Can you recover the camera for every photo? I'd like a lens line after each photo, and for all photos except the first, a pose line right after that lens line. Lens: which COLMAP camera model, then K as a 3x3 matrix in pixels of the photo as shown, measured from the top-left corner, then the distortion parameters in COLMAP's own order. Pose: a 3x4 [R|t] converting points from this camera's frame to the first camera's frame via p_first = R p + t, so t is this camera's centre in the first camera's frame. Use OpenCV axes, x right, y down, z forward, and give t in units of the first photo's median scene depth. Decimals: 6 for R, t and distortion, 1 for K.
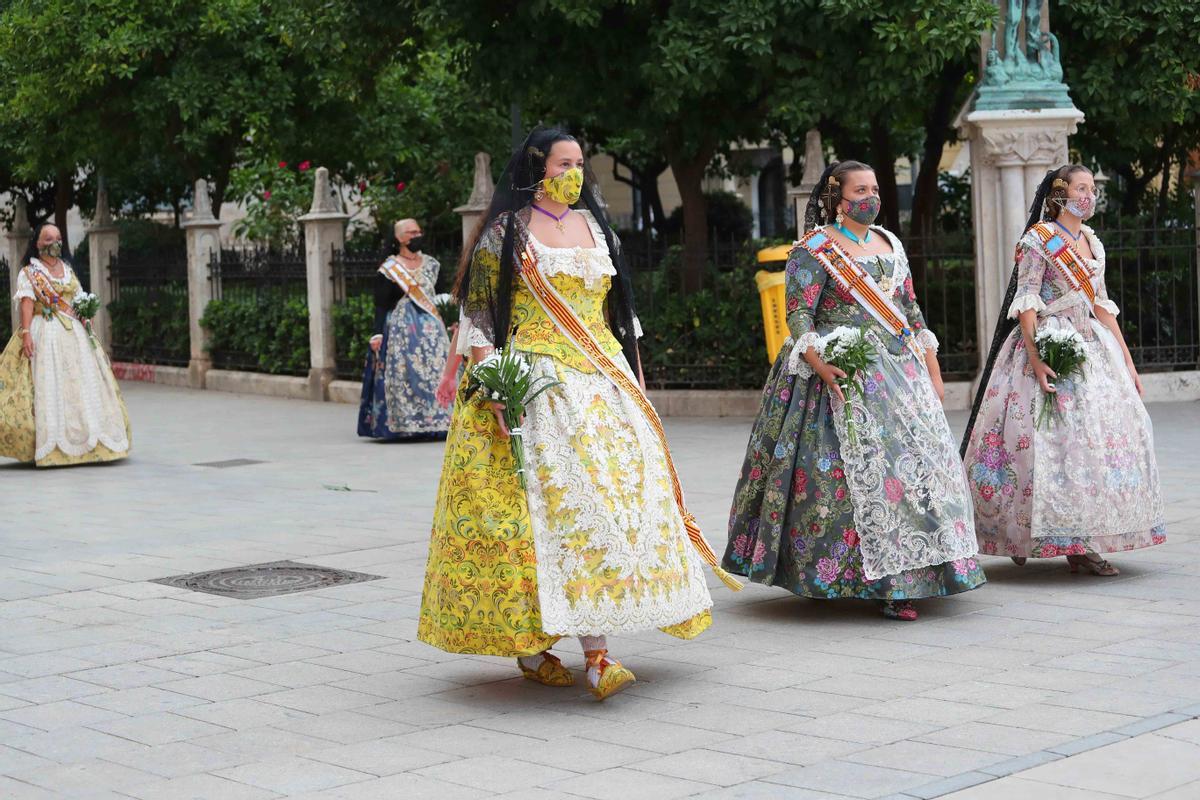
lens RADIAL K [[2530.7, 0, 600.0], [0, 2530.7, 400.0], [0, 0, 1]] dist [-0.291026, -0.000777]
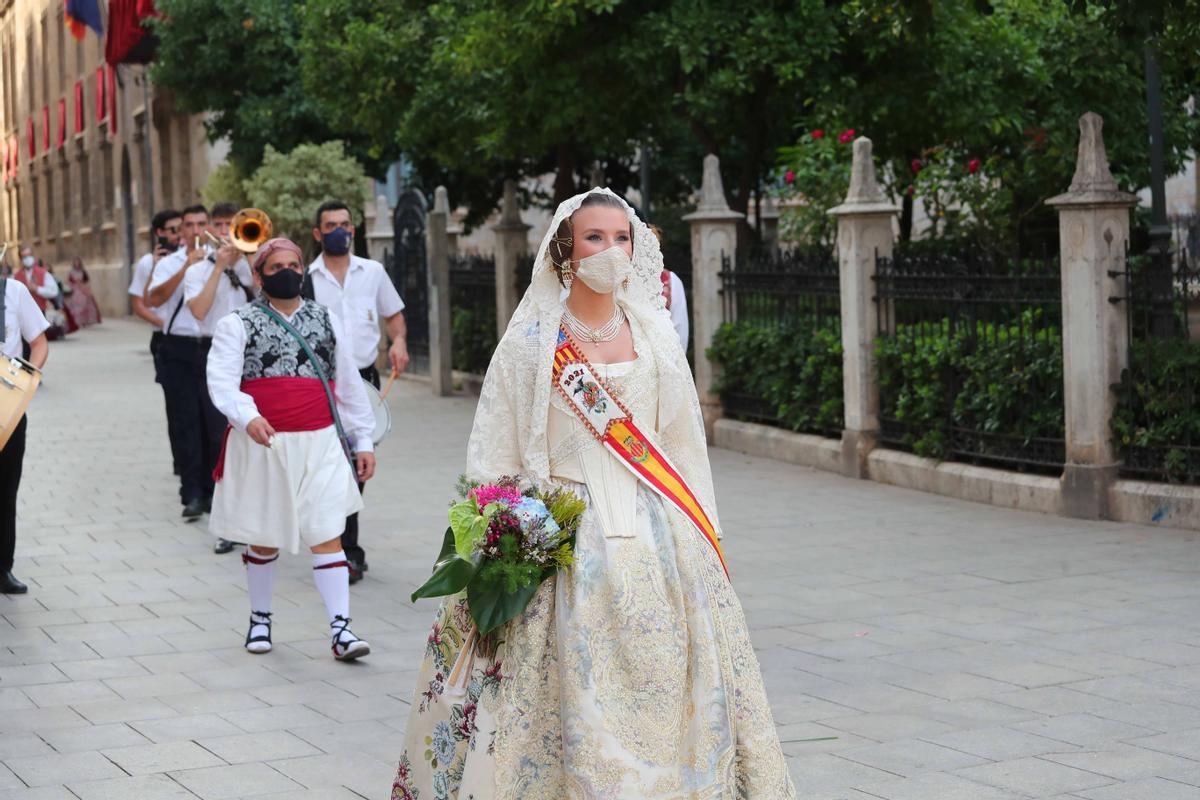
lens RADIAL K [[2530.7, 0, 600.0], [0, 2530.7, 400.0], [0, 0, 1]] dist [-0.291026, -0.000777]
pose [[0.967064, 0.018511, -0.253859, -0.004140], [-0.017051, 0.999823, 0.007953, -0.022903], [0.253961, -0.003363, 0.967208, 0.291195]]
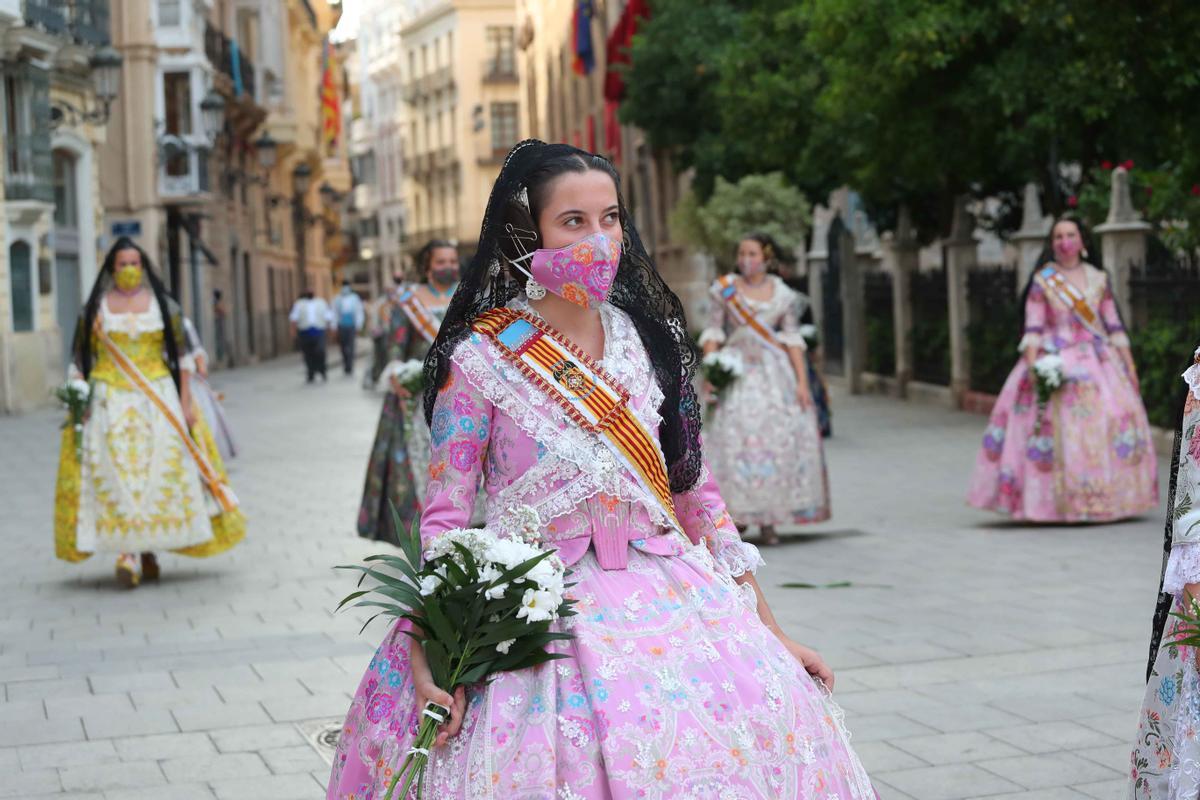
lens RADIAL K [[2580.0, 0, 600.0], [0, 2580.0, 400.0], [0, 0, 1]] dist [-0.305817, 0.279047]
pose [[0.888982, 0.011879, -0.457788, 0.113762], [-0.013061, 0.999915, 0.000583, -0.012239], [0.457756, 0.005461, 0.889061, 0.152072]]
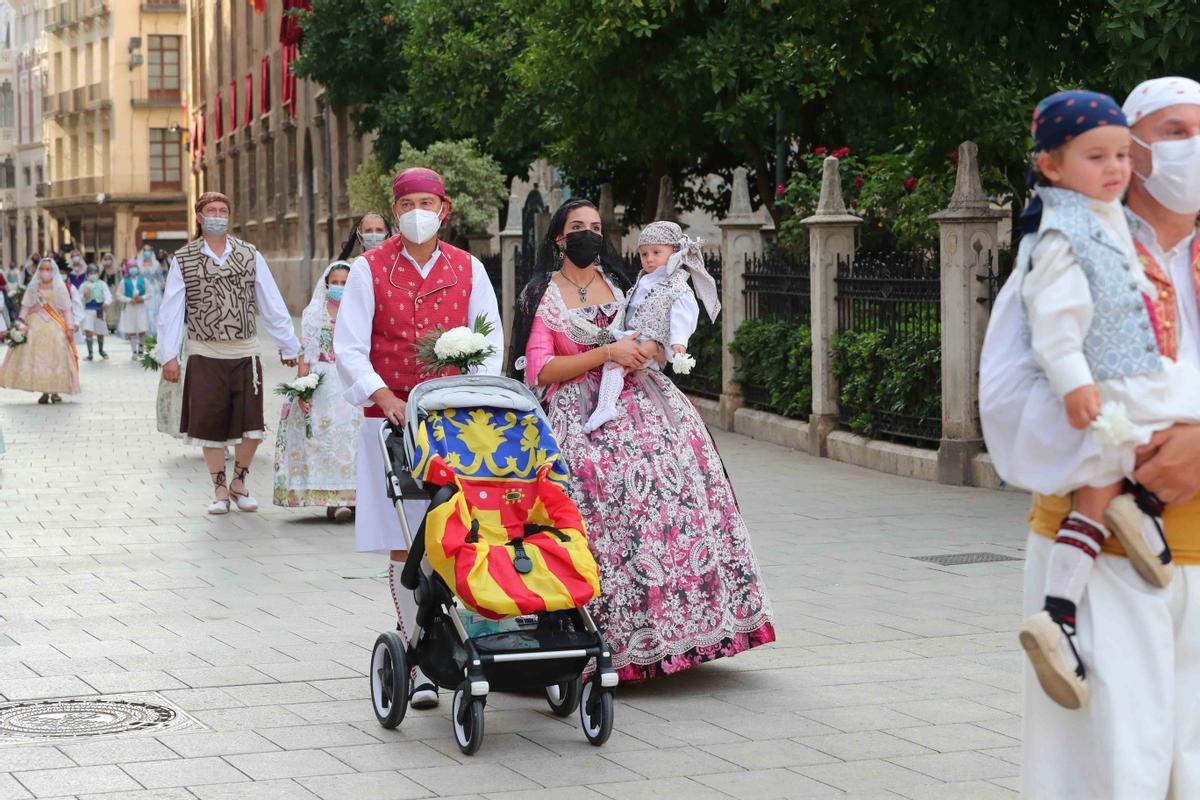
lens RADIAL K [[3018.6, 0, 600.0], [0, 3018.6, 400.0], [0, 0, 1]] dist [-0.097196, -0.000912]
pose [[0.932954, 0.040729, -0.357685, 0.145805], [-0.043278, 0.999063, 0.000878, -0.013479], [0.357385, 0.014661, 0.933842, 0.094739]]
